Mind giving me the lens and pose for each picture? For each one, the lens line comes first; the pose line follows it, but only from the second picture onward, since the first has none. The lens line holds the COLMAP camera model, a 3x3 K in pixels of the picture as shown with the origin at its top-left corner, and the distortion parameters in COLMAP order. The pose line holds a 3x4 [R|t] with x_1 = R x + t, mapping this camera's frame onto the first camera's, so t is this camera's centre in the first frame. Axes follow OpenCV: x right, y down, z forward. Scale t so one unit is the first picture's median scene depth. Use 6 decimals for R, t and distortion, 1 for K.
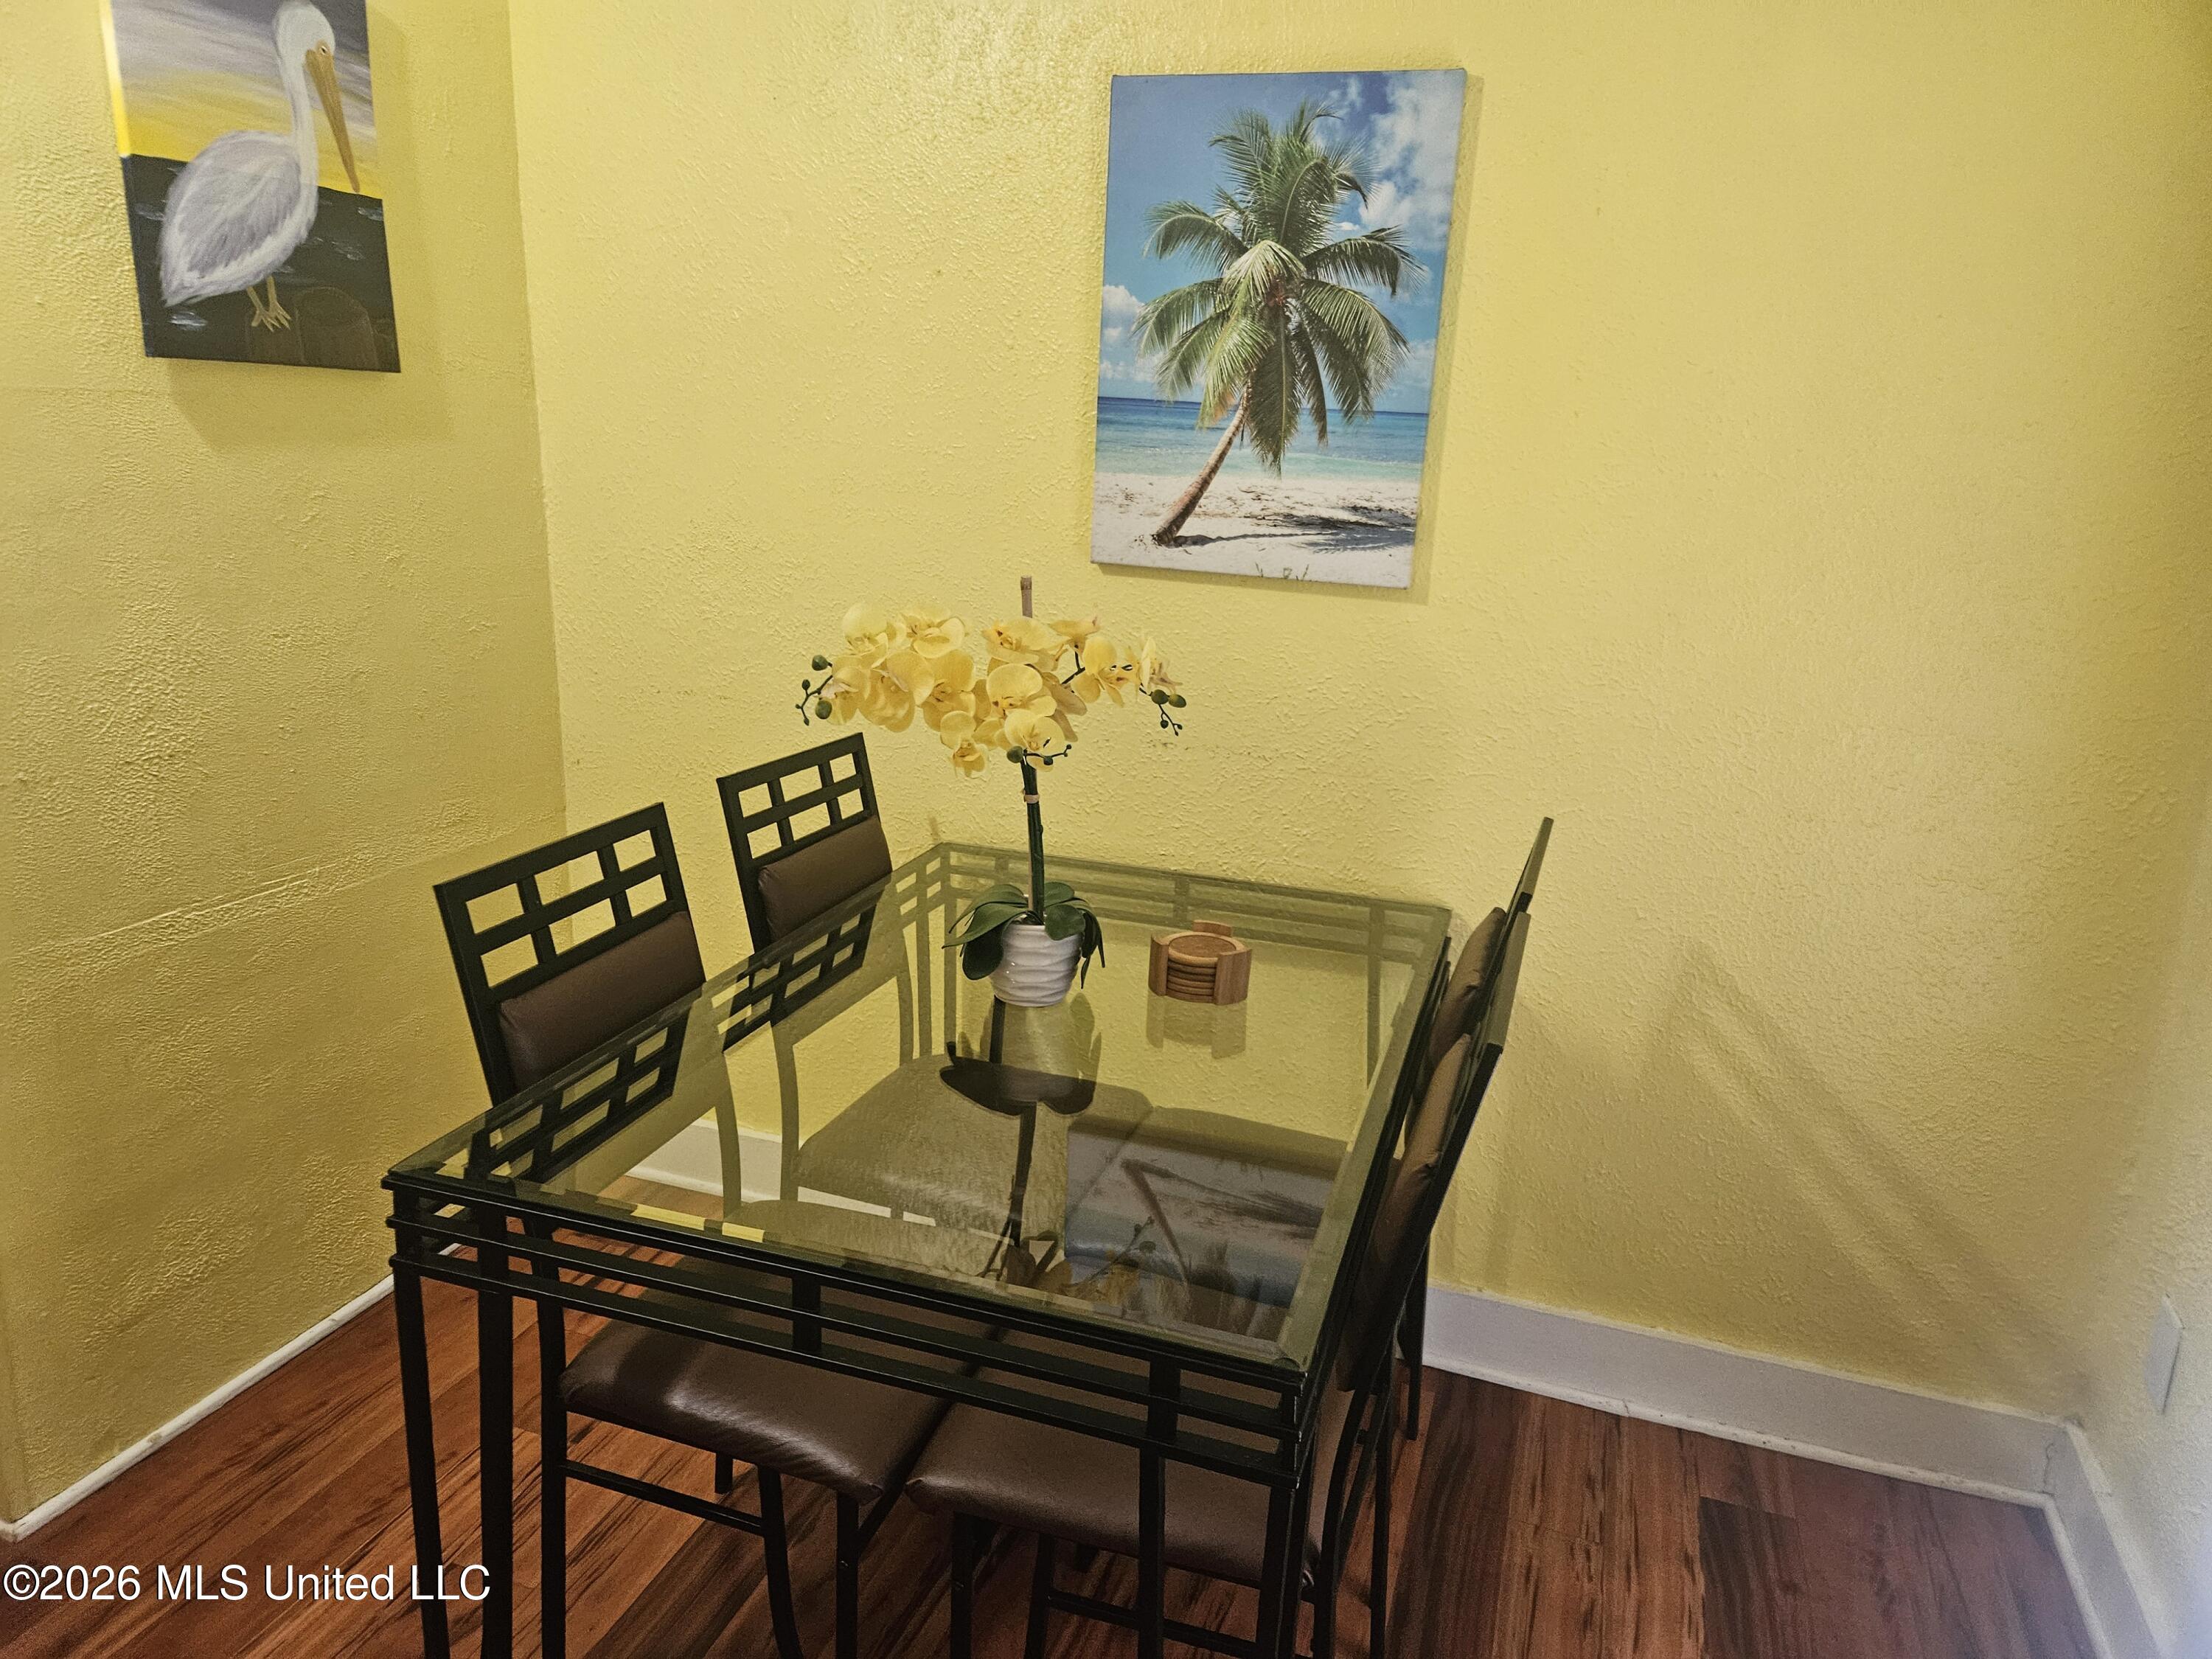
lens RADIAL K [[1481.8, 0, 1101.1], [0, 1481.8, 828.8], [0, 0, 1]] dist [0.072592, -0.063048]
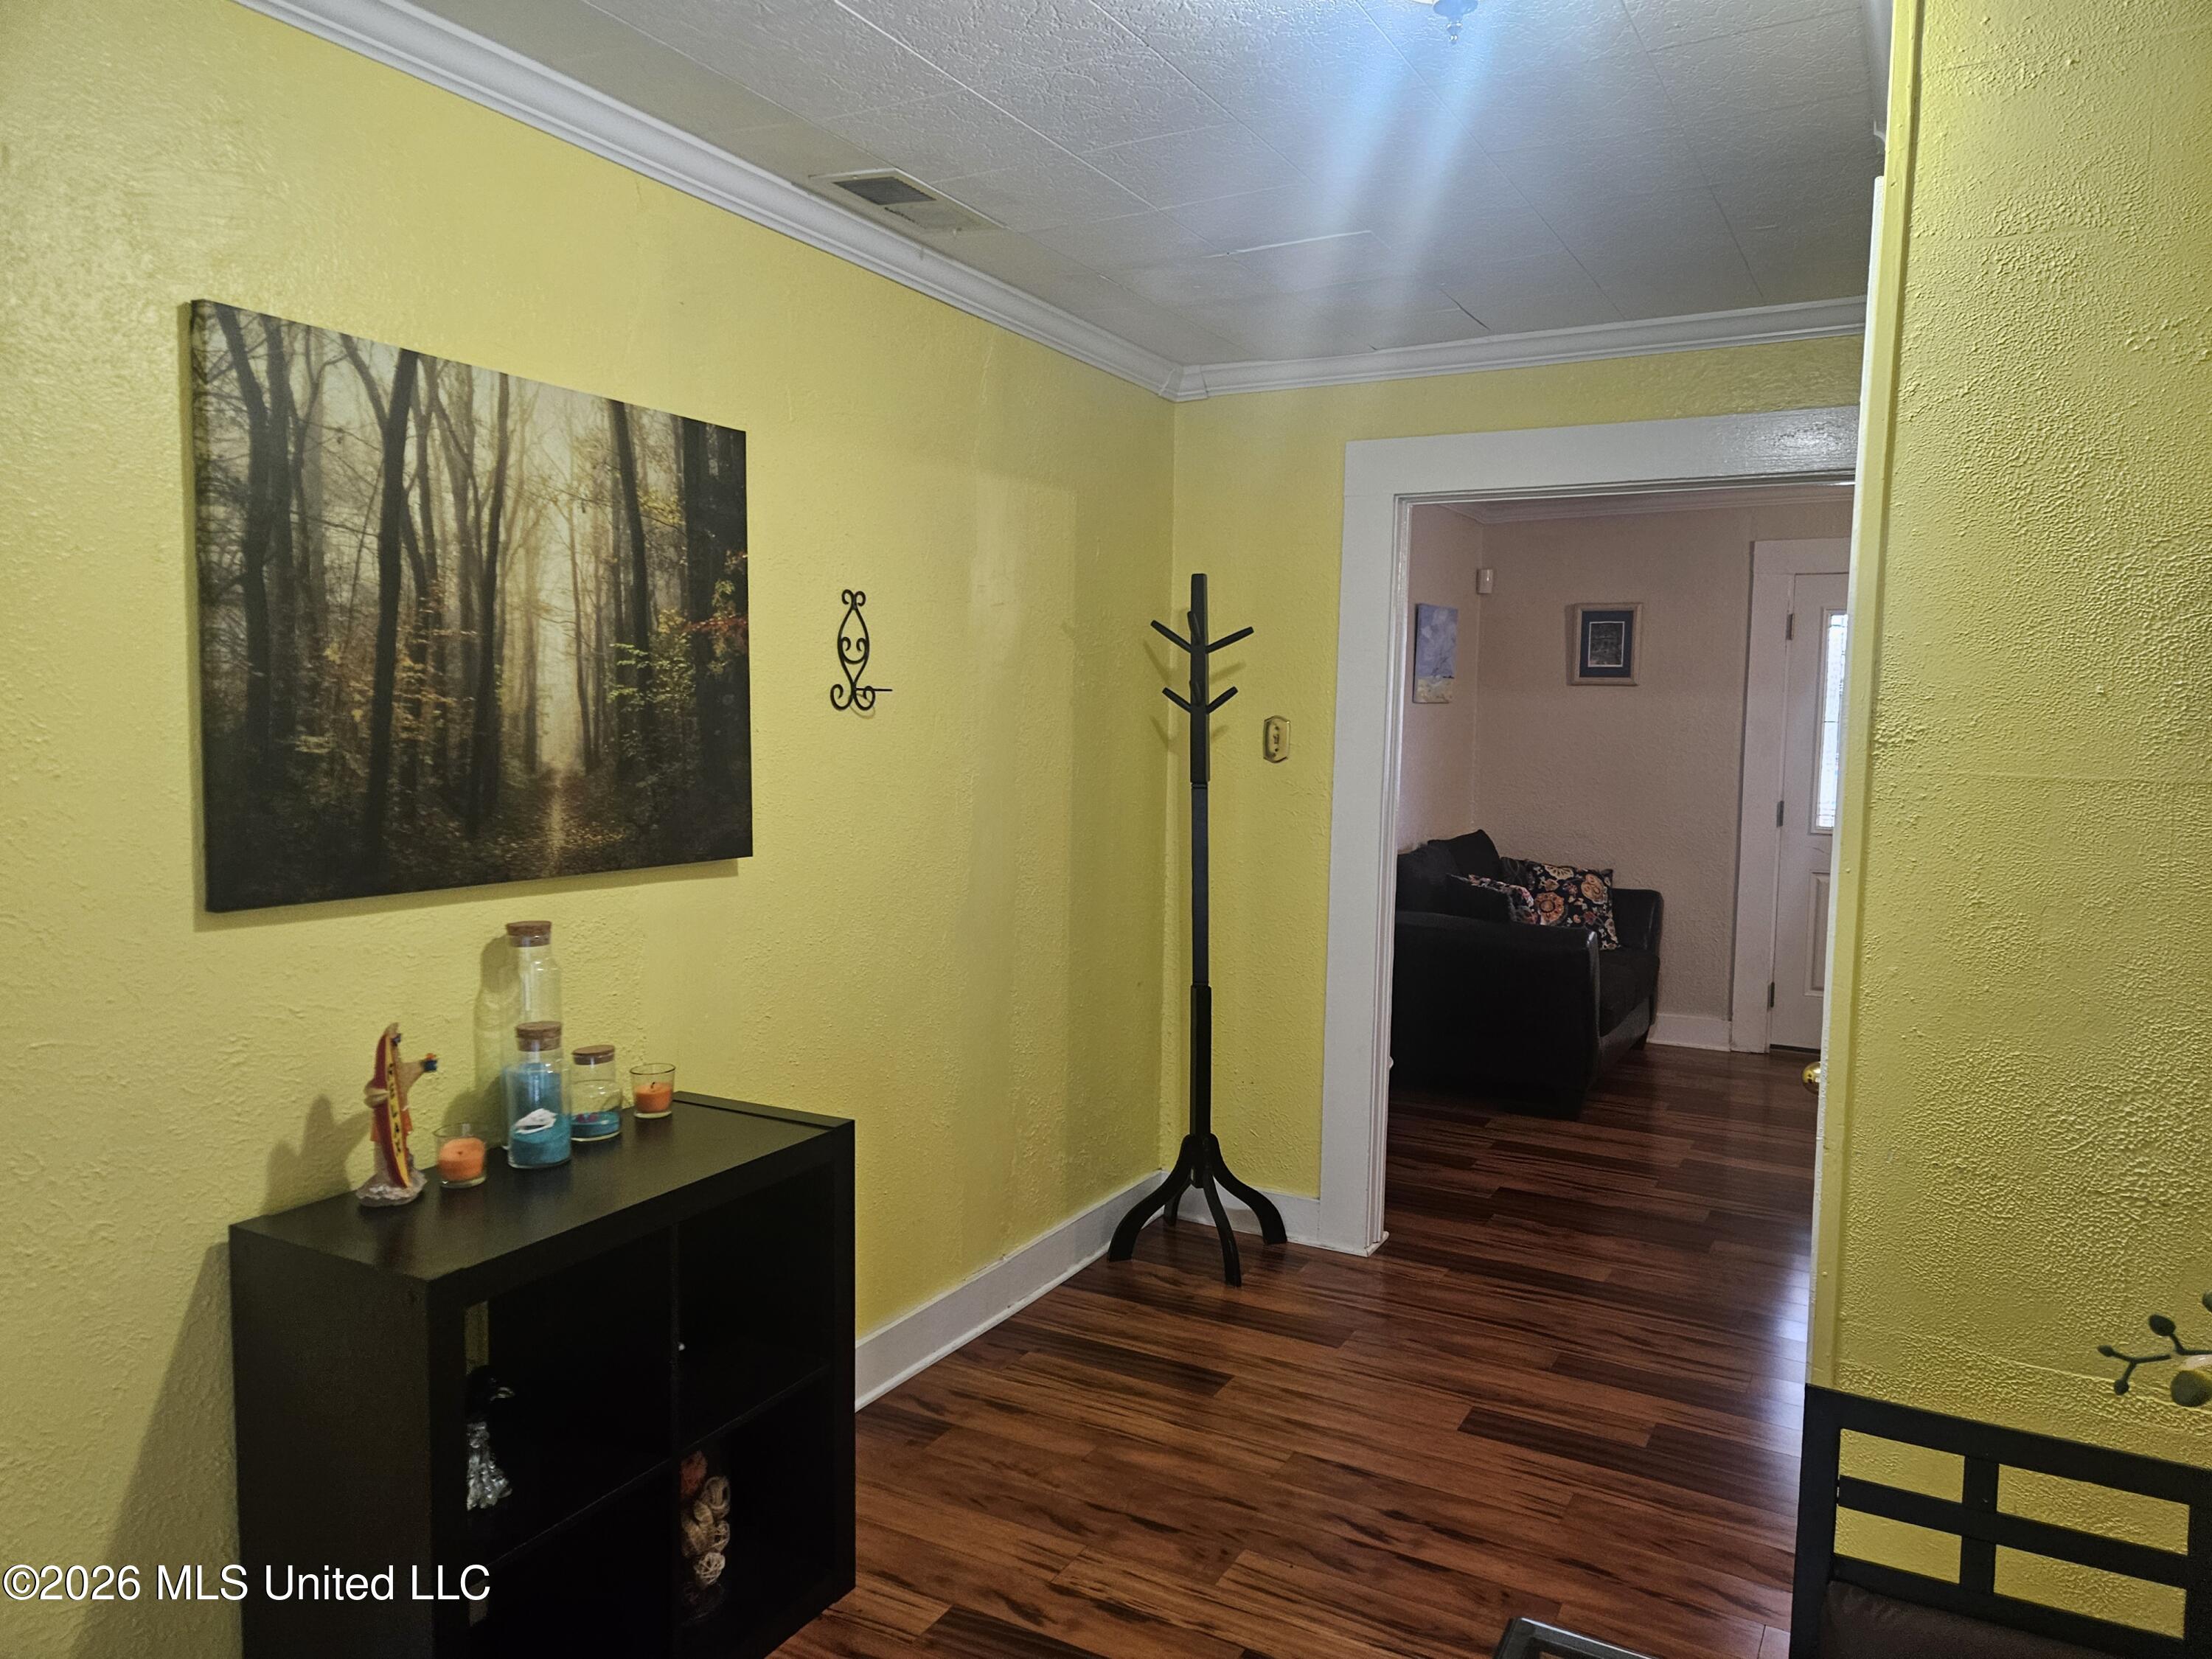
lens RADIAL K [[1481.8, 0, 1111.0], [0, 1481.8, 830.2], [0, 0, 1]] dist [0.072592, -0.063048]
pose [[-0.174316, 0.046039, -0.983613, 0.292829], [-0.280062, 0.955334, 0.094348, -0.160668], [0.944023, 0.291919, -0.153636, 0.518392]]
